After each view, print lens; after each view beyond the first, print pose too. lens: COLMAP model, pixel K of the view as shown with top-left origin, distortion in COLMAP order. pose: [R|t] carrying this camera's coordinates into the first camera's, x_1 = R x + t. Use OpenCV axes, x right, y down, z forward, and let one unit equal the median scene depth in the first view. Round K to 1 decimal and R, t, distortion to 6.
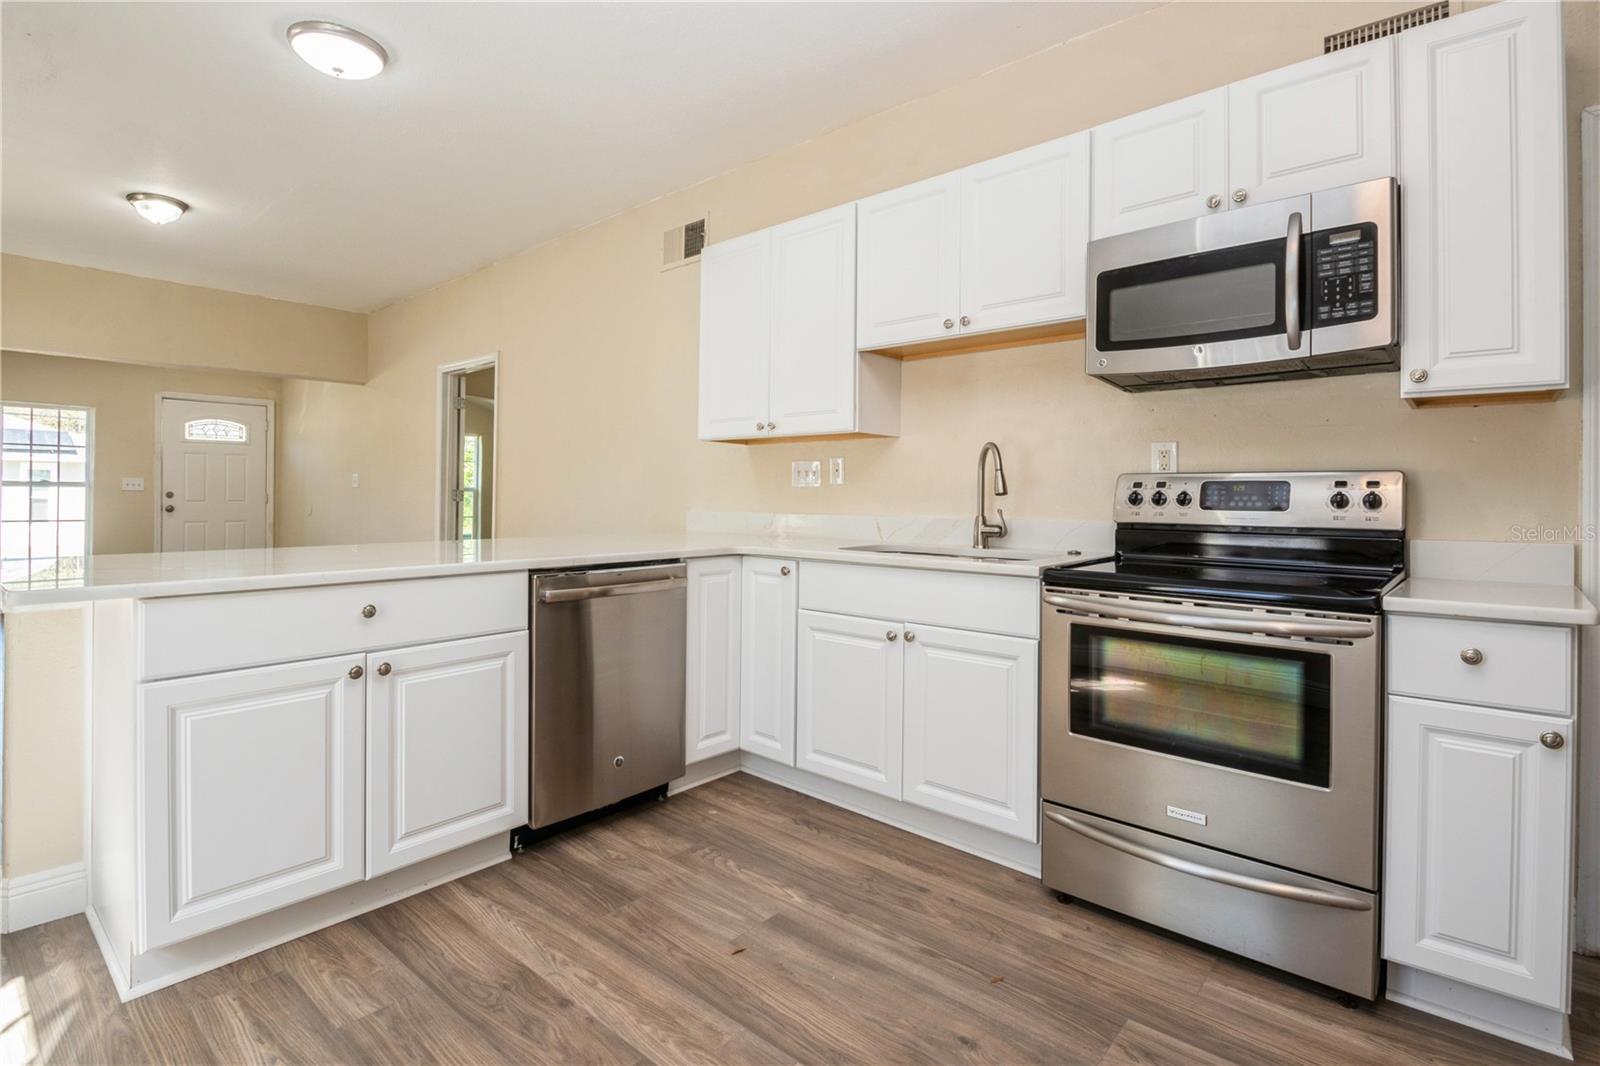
lens RADIAL K [[770.9, 0, 783.8], [0, 770.9, 485.2], [0, 0, 1]] dist [0.000182, -0.015092]
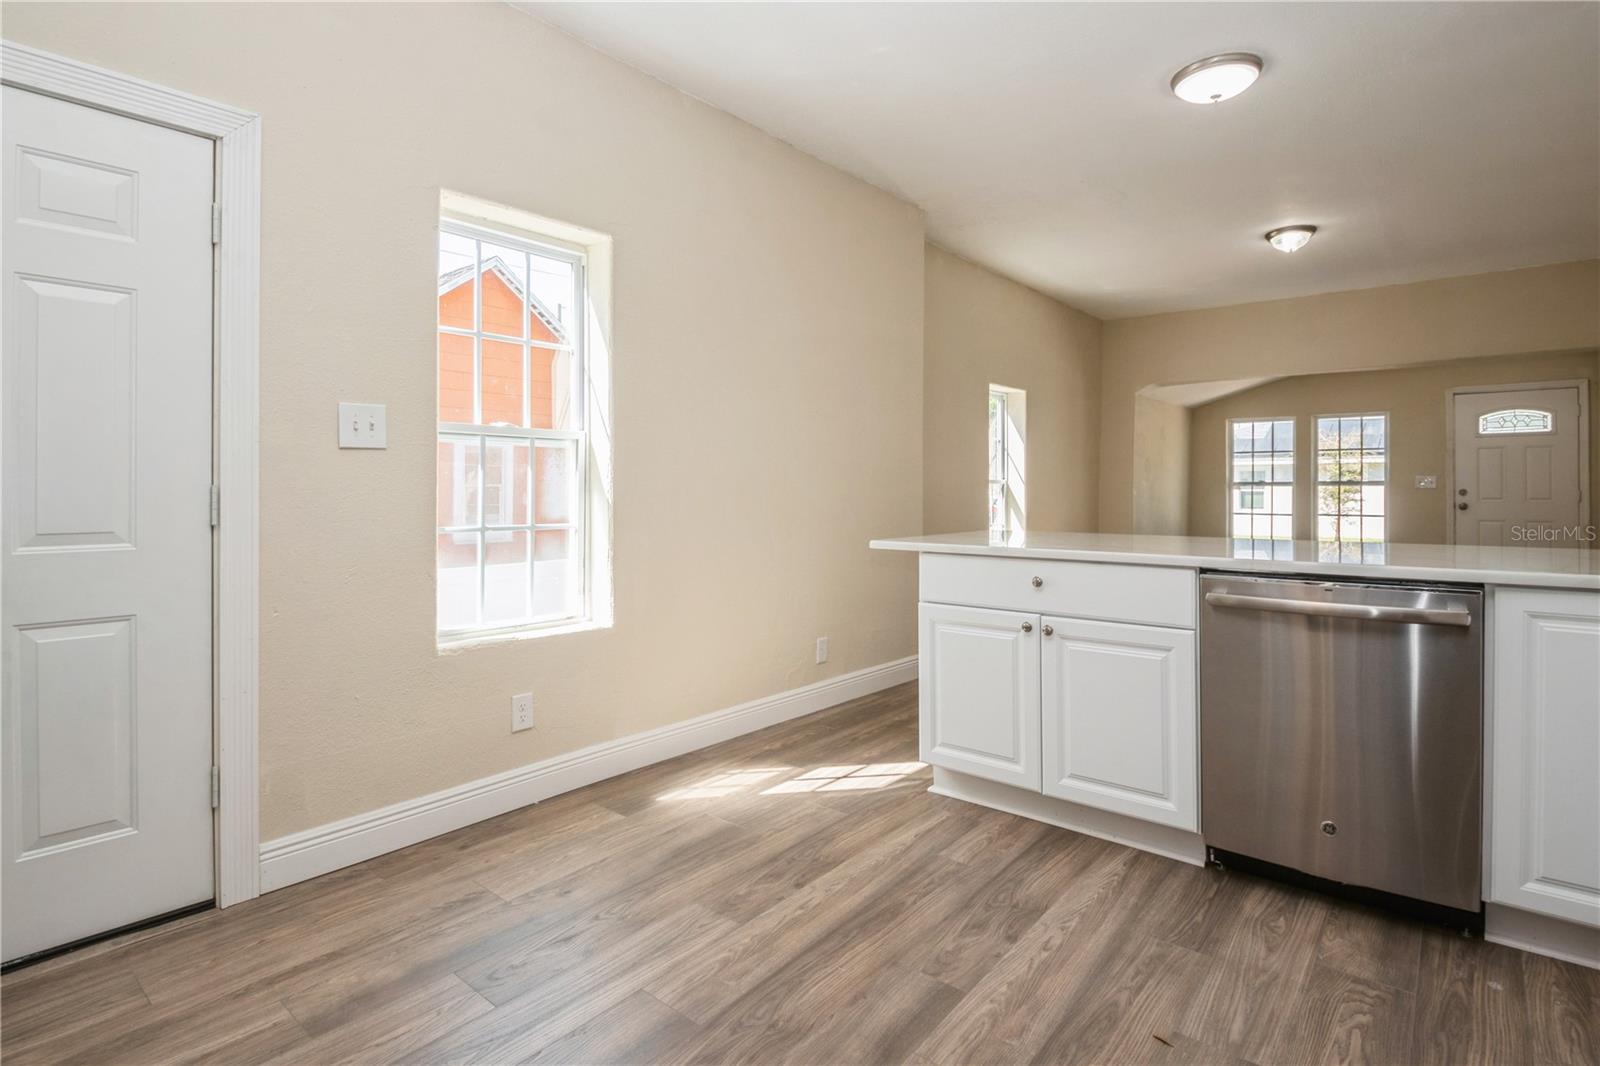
lens RADIAL K [[770.9, 0, 783.8], [0, 770.9, 485.2], [0, 0, 1]] dist [0.000182, -0.015092]
pose [[0.011583, -0.011004, -0.999872, 0.639307], [0.013283, 0.999853, -0.010850, 0.010049], [0.999845, -0.013155, 0.011727, 0.494047]]
